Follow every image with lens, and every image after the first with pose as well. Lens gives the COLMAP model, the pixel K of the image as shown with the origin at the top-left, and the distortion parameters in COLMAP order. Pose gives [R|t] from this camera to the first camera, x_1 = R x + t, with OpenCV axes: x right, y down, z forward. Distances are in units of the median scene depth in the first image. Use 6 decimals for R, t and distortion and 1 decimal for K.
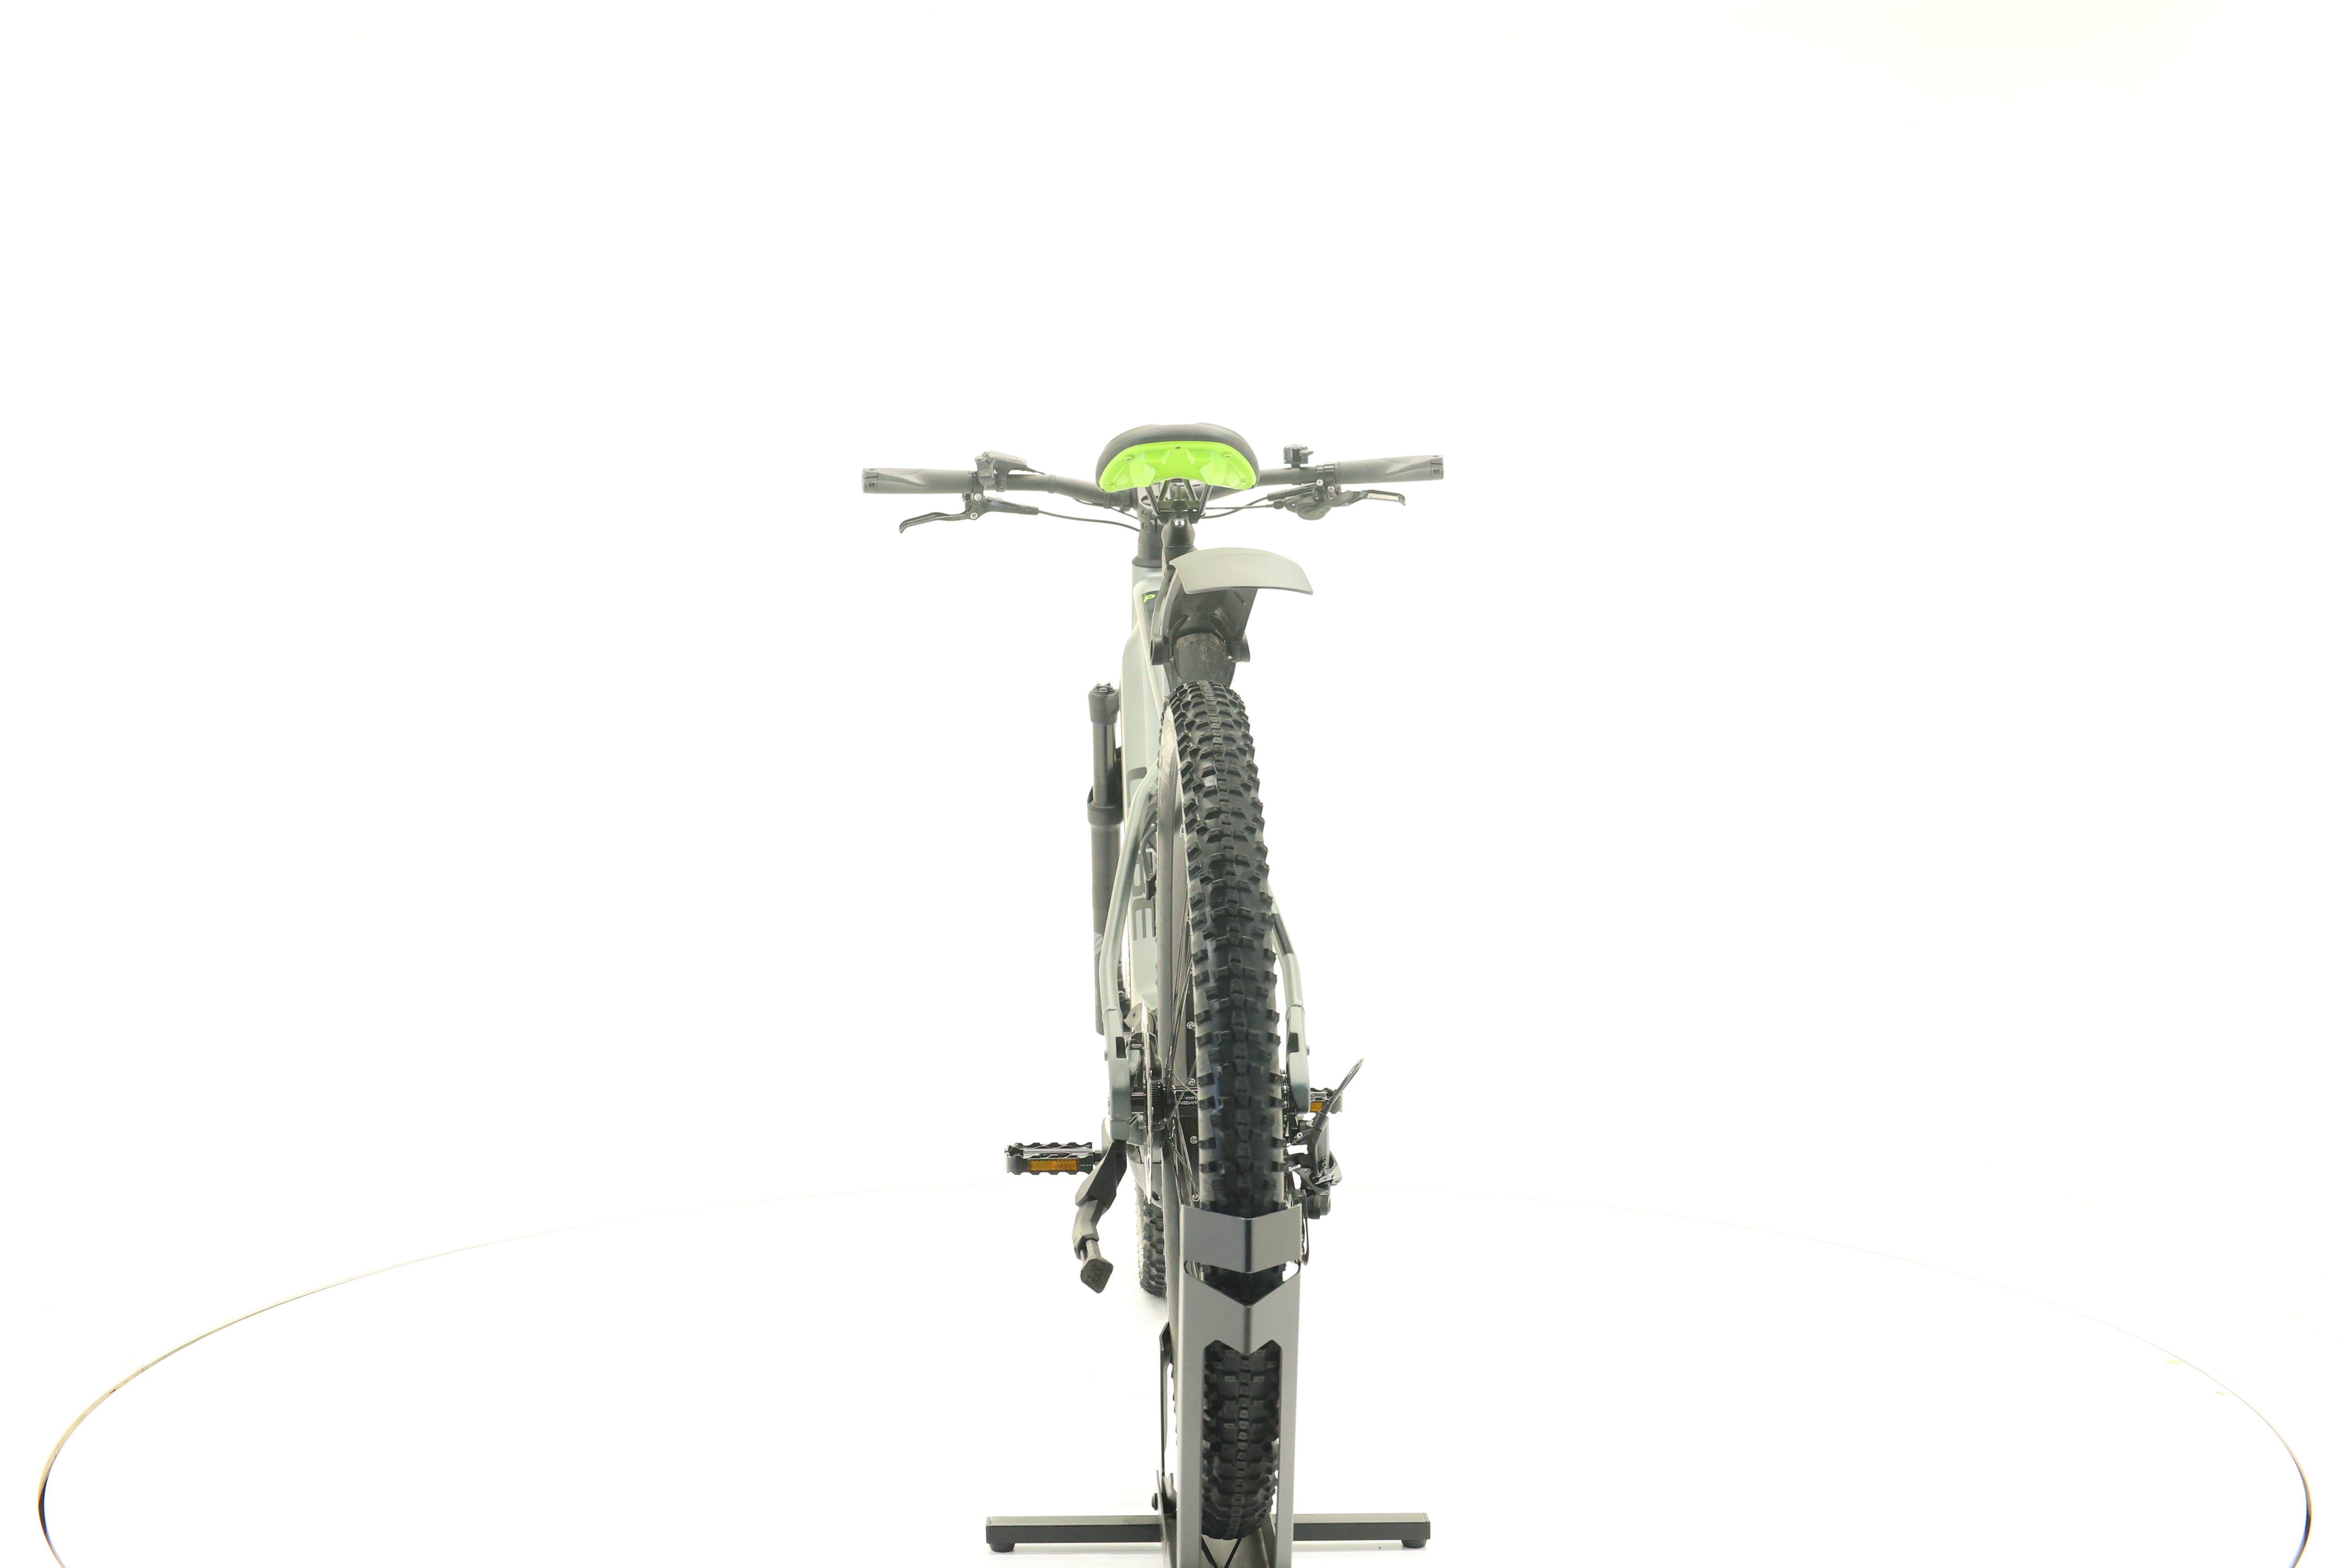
lens RADIAL K [[2452.7, 0, 1190.8], [0, 2452.7, 775.4], [0, 0, 1]] dist [-0.005560, 0.000000]
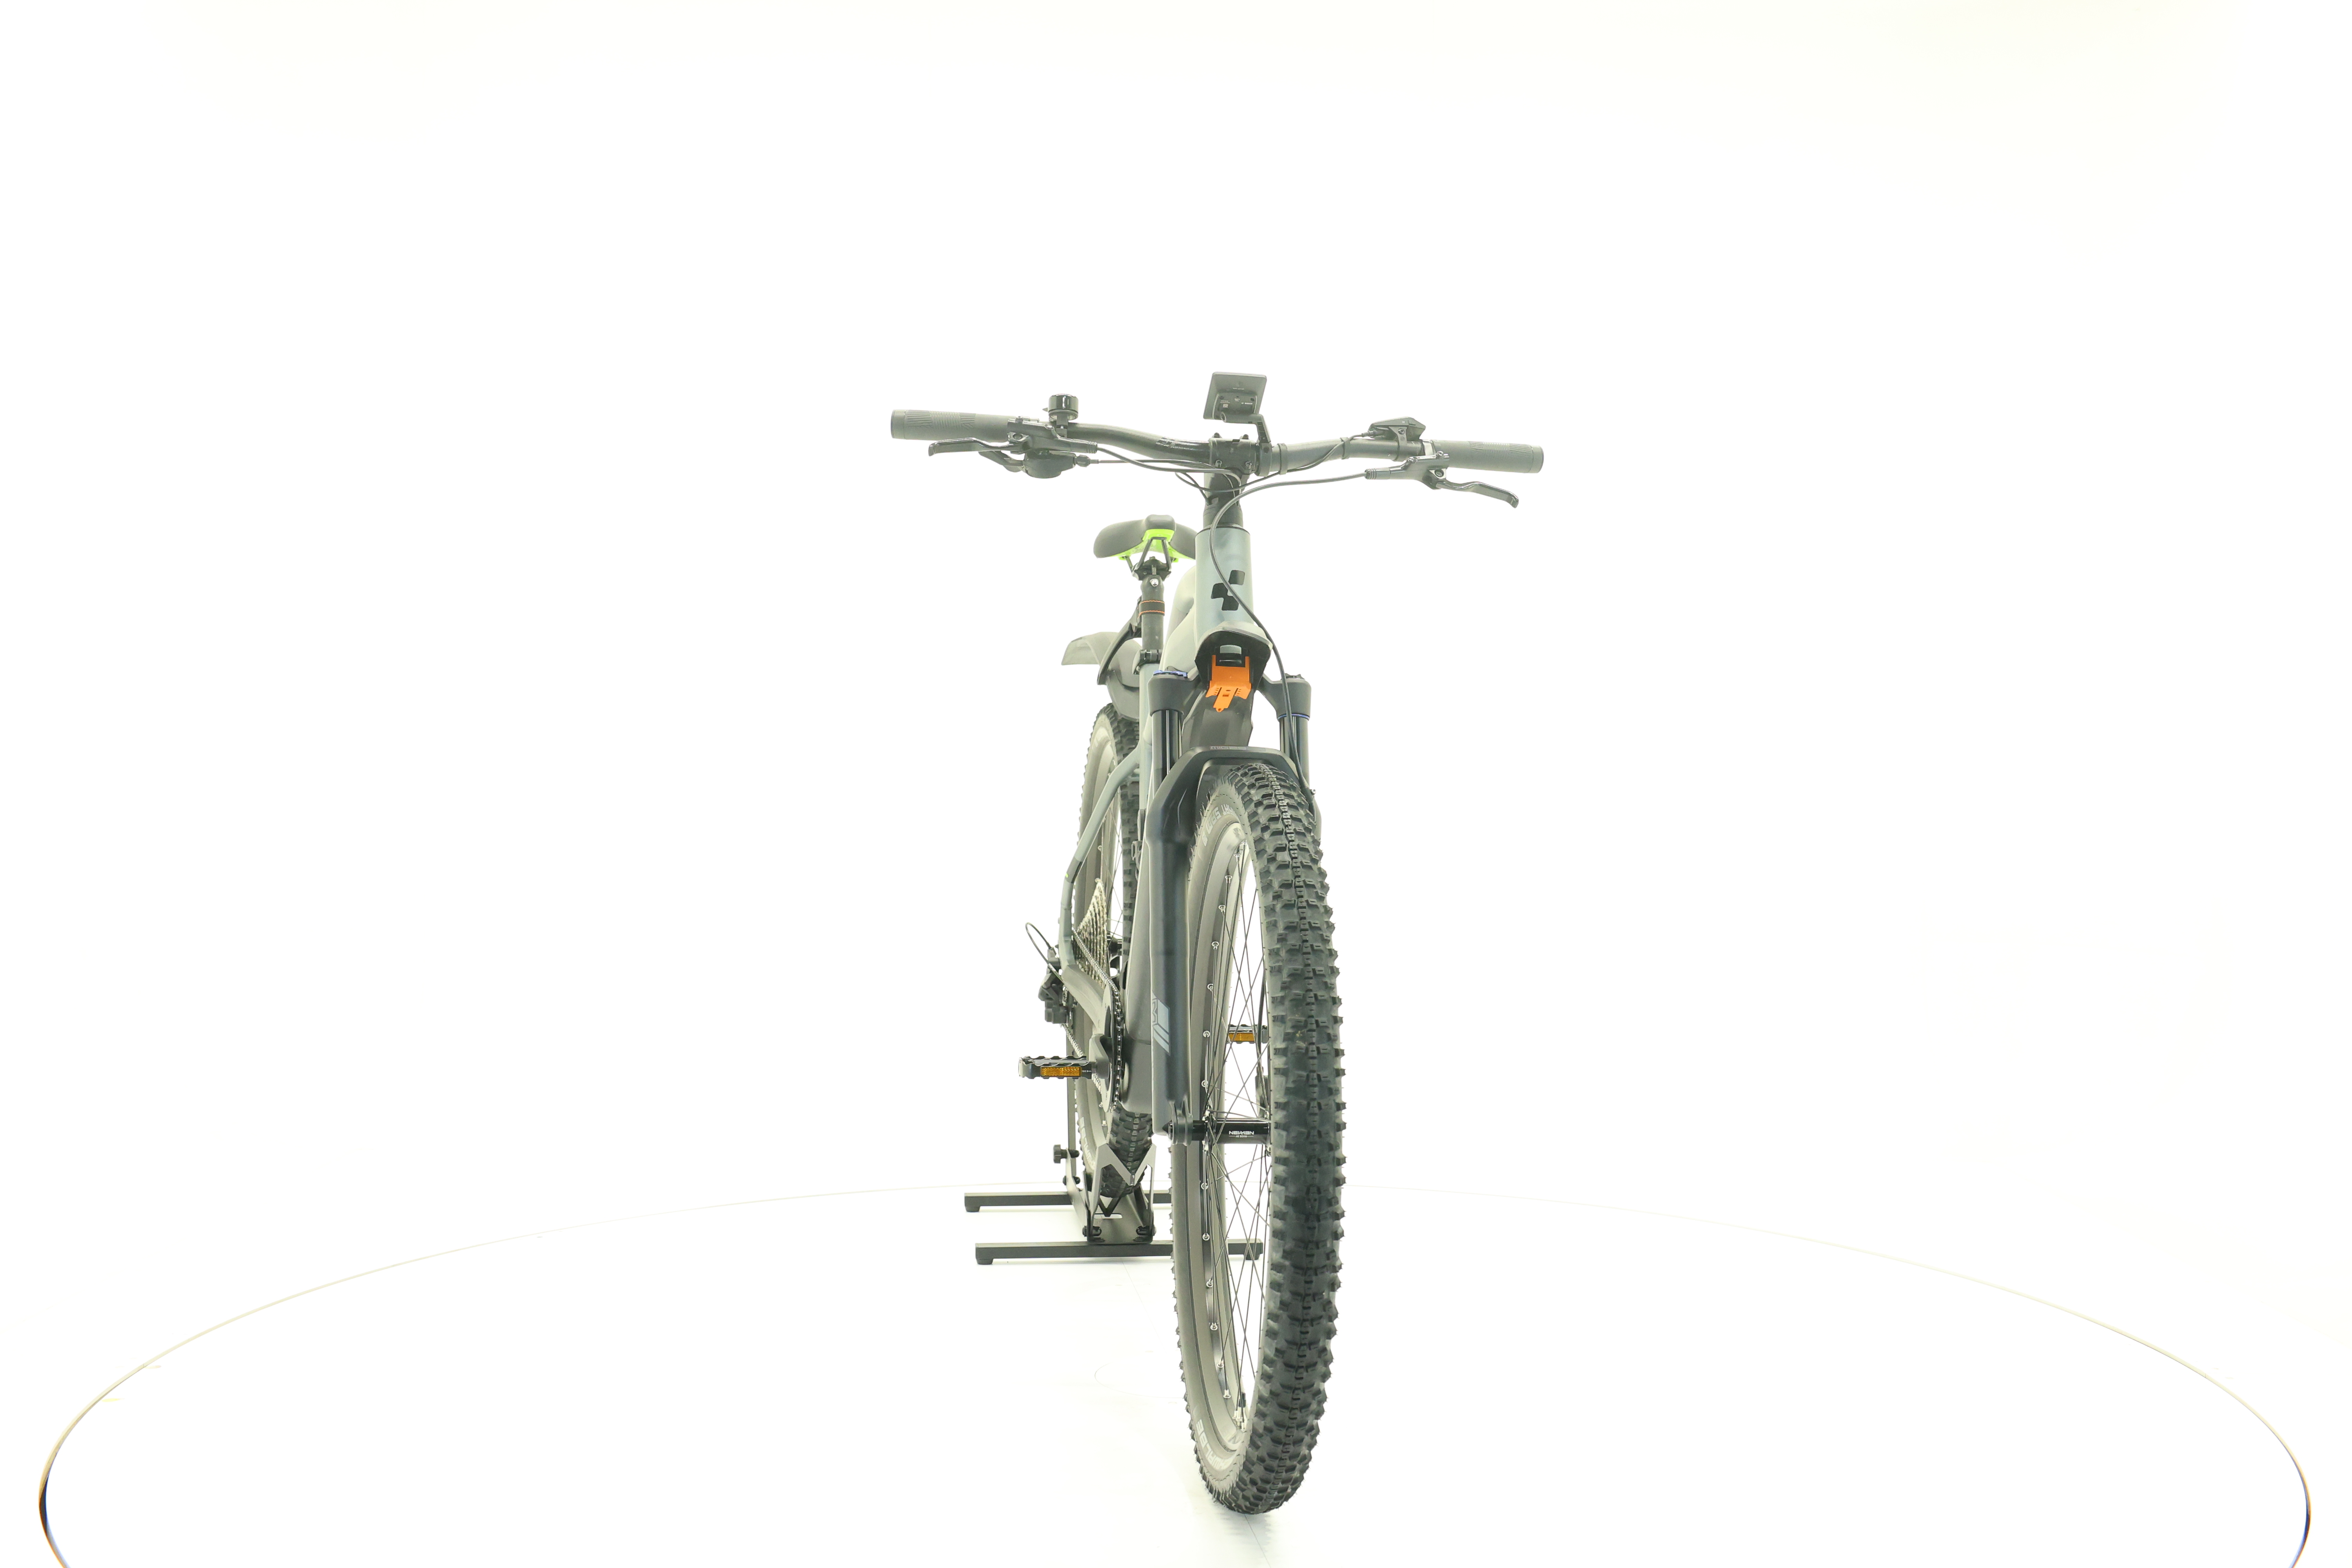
lens RADIAL K [[2452.7, 0, 1168.7], [0, 2452.7, 783.3], [0, 0, 1]] dist [-0.005560, 0.000000]
pose [[-0.996935, -0.006506, -0.077965, 0.072456], [-0.009653, 0.999151, 0.040047, -0.034490], [0.077638, 0.040676, -0.996151, 1.871144]]
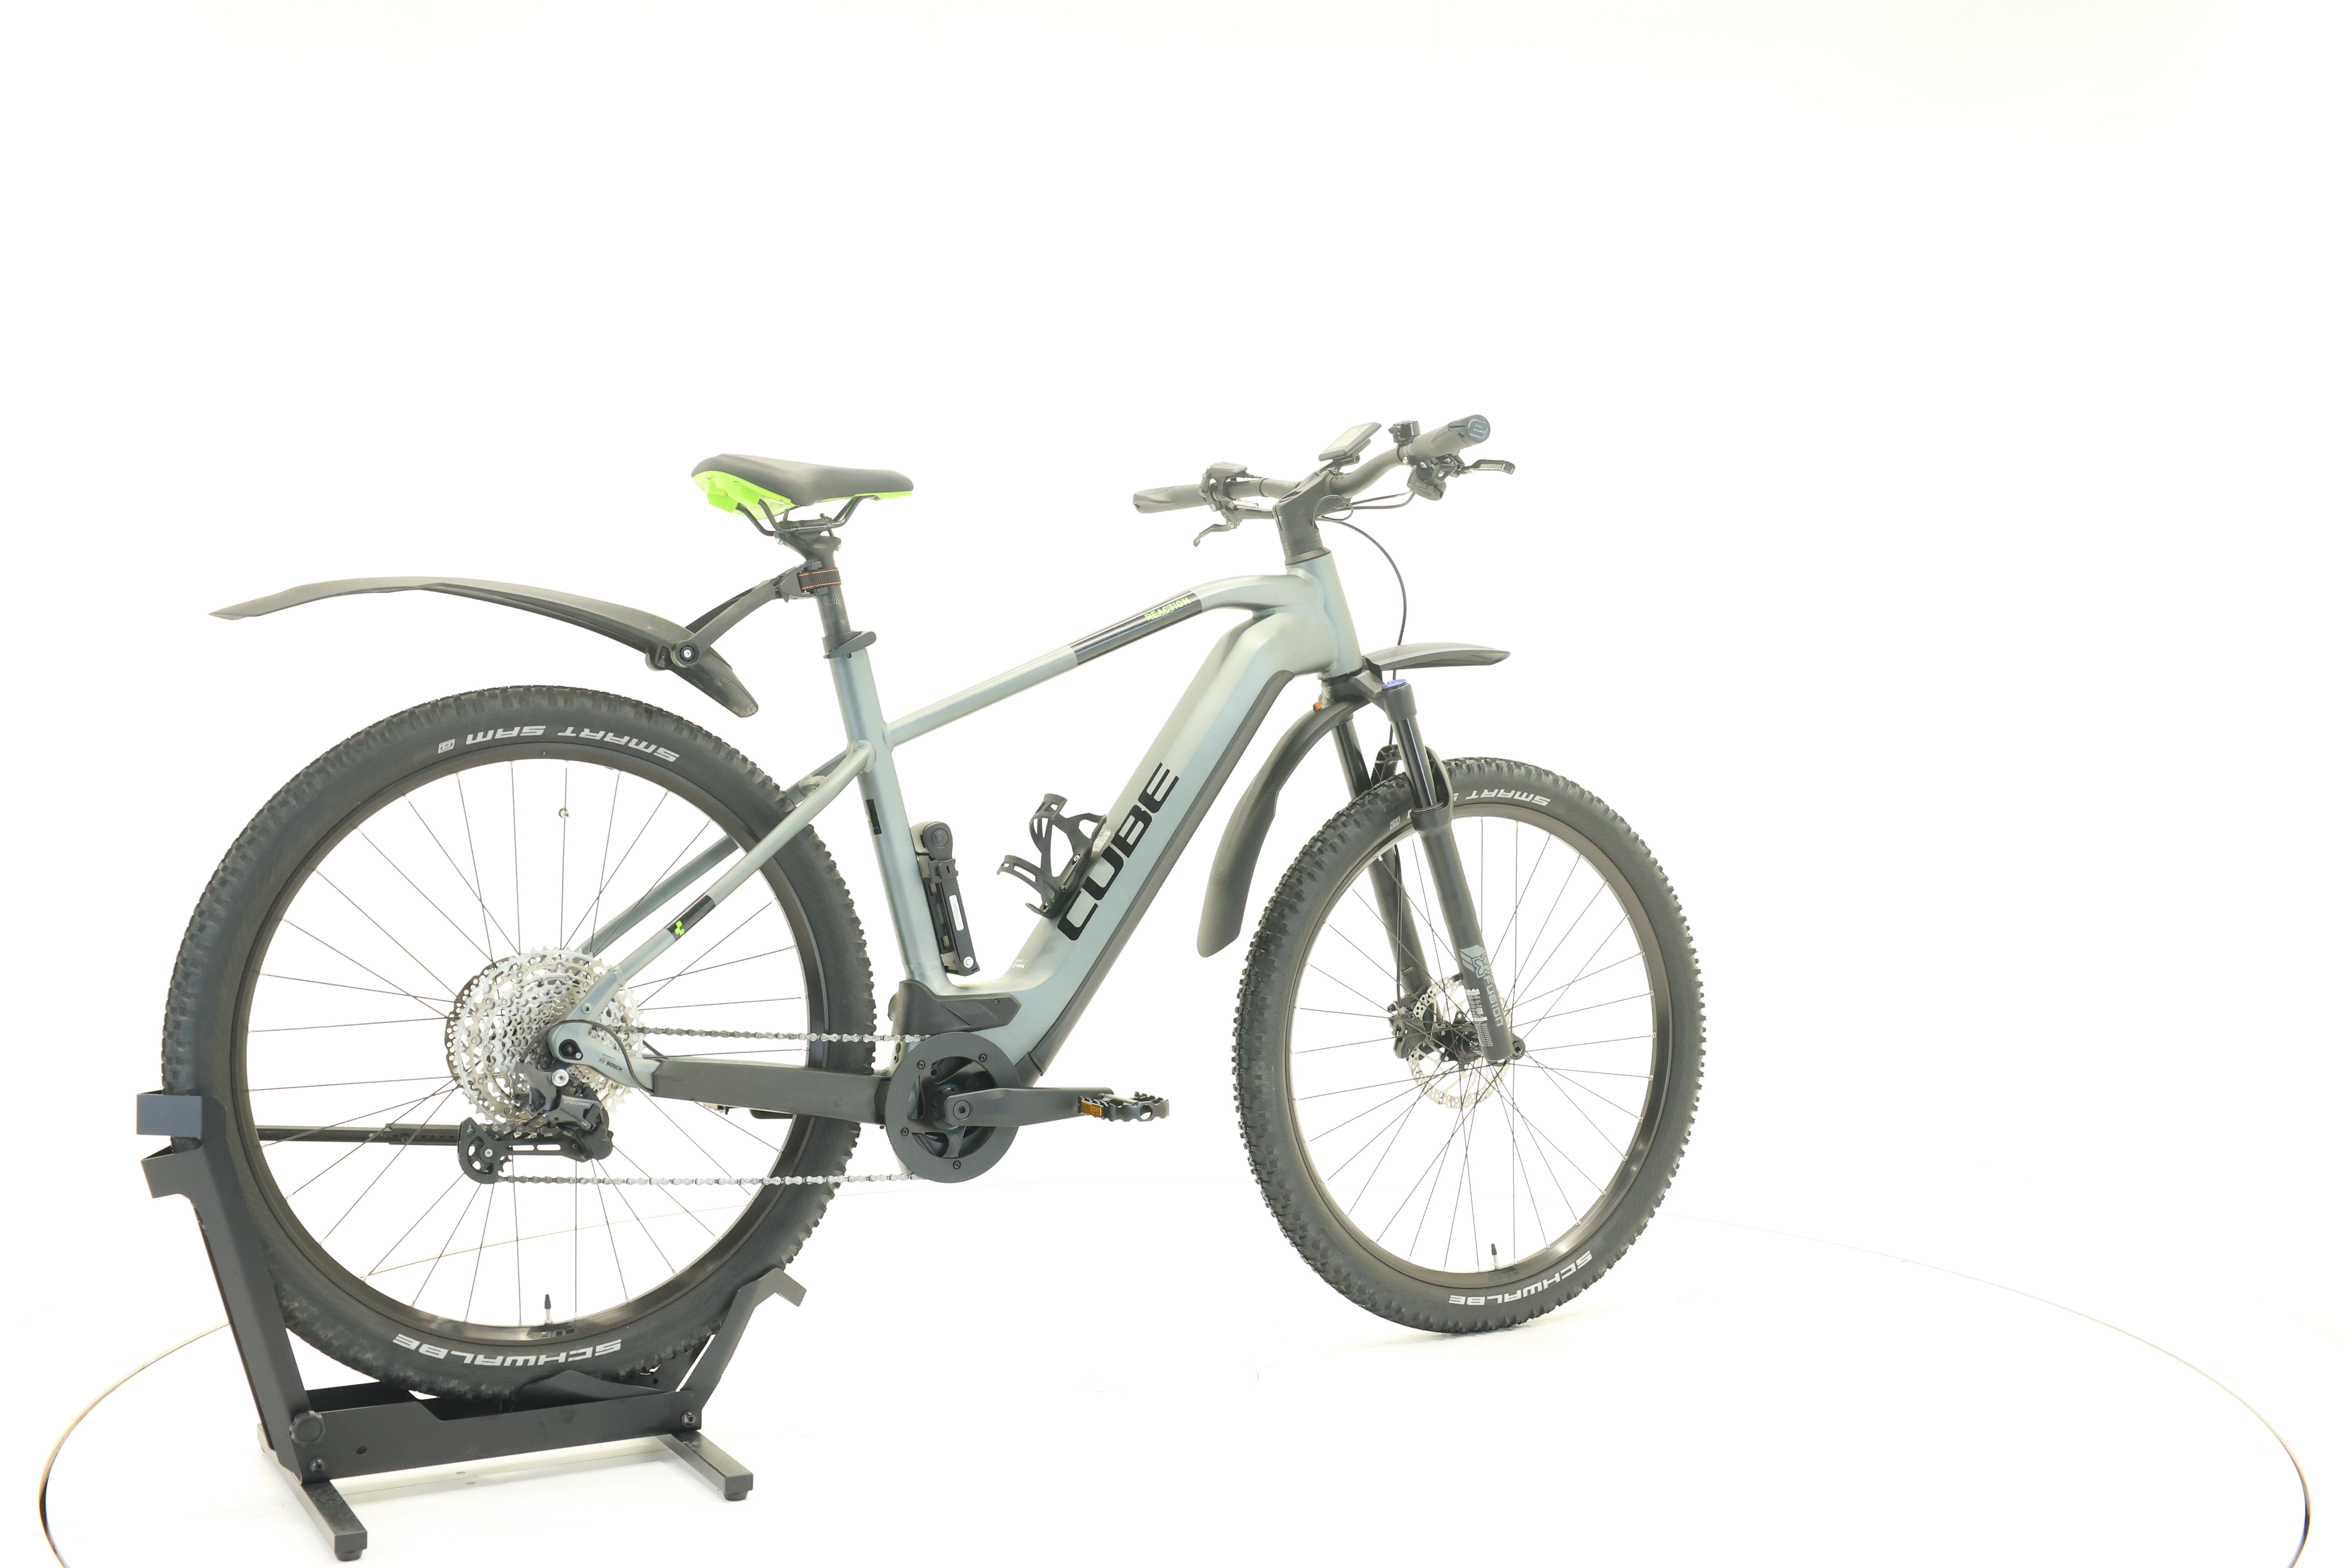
lens RADIAL K [[2452.7, 0, 1177.7], [0, 2452.7, 780.1], [0, 0, 1]] dist [-0.005560, 0.000000]
pose [[0.463388, 0.016364, -0.886004, 0.826903], [-0.019086, 0.999782, 0.008484, -0.006113], [0.885950, 0.012979, 0.463599, 0.502191]]
